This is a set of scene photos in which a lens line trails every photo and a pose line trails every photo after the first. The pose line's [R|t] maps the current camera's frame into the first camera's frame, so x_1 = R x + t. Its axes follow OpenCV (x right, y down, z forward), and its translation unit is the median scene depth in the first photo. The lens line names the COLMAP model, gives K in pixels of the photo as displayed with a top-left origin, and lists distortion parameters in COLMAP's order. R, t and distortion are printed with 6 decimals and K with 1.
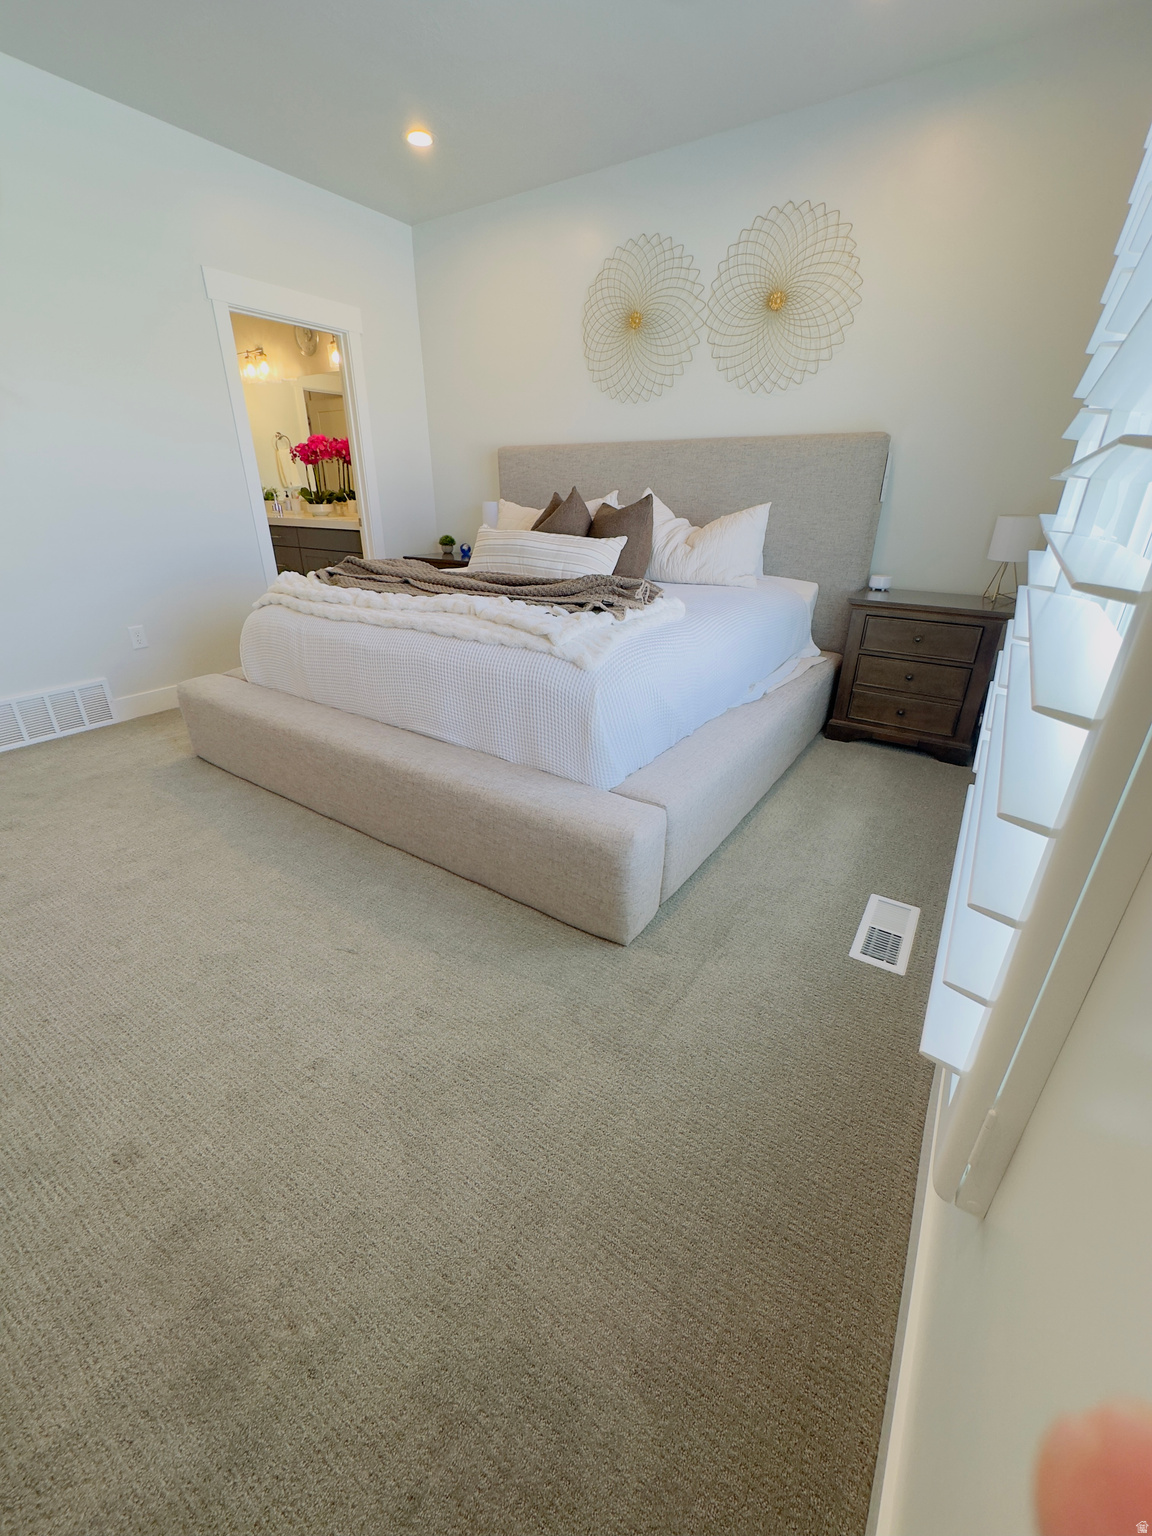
lens RADIAL K [[615.4, 0, 578.0], [0, 615.4, 762.4], [0, 0, 1]] dist [-0.001208, 0.000594]
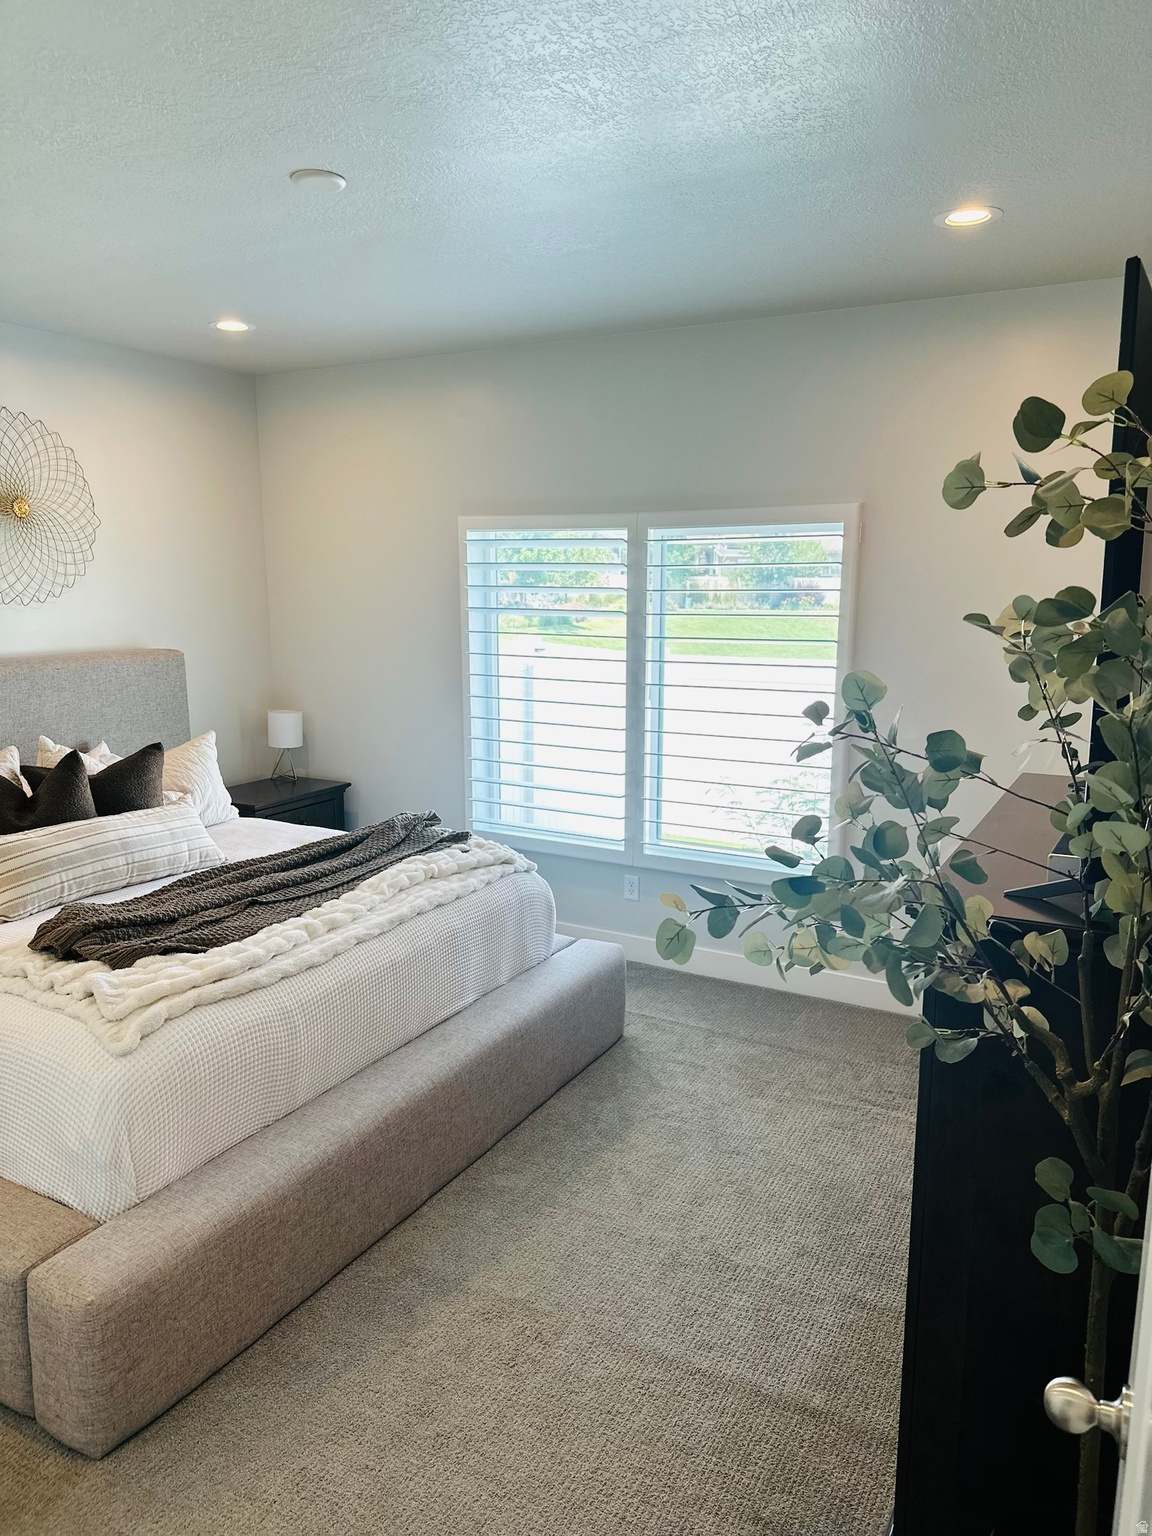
lens RADIAL K [[1082.2, 0, 576.1], [0, 1082.2, 768.5], [0, 0, 1]] dist [0.069117, -0.074675]
pose [[-0.088480, -0.178105, 0.980025, -1.571926], [0.406567, 0.891737, 0.198766, -0.545430], [-0.909327, 0.416033, -0.006490, 0.610108]]
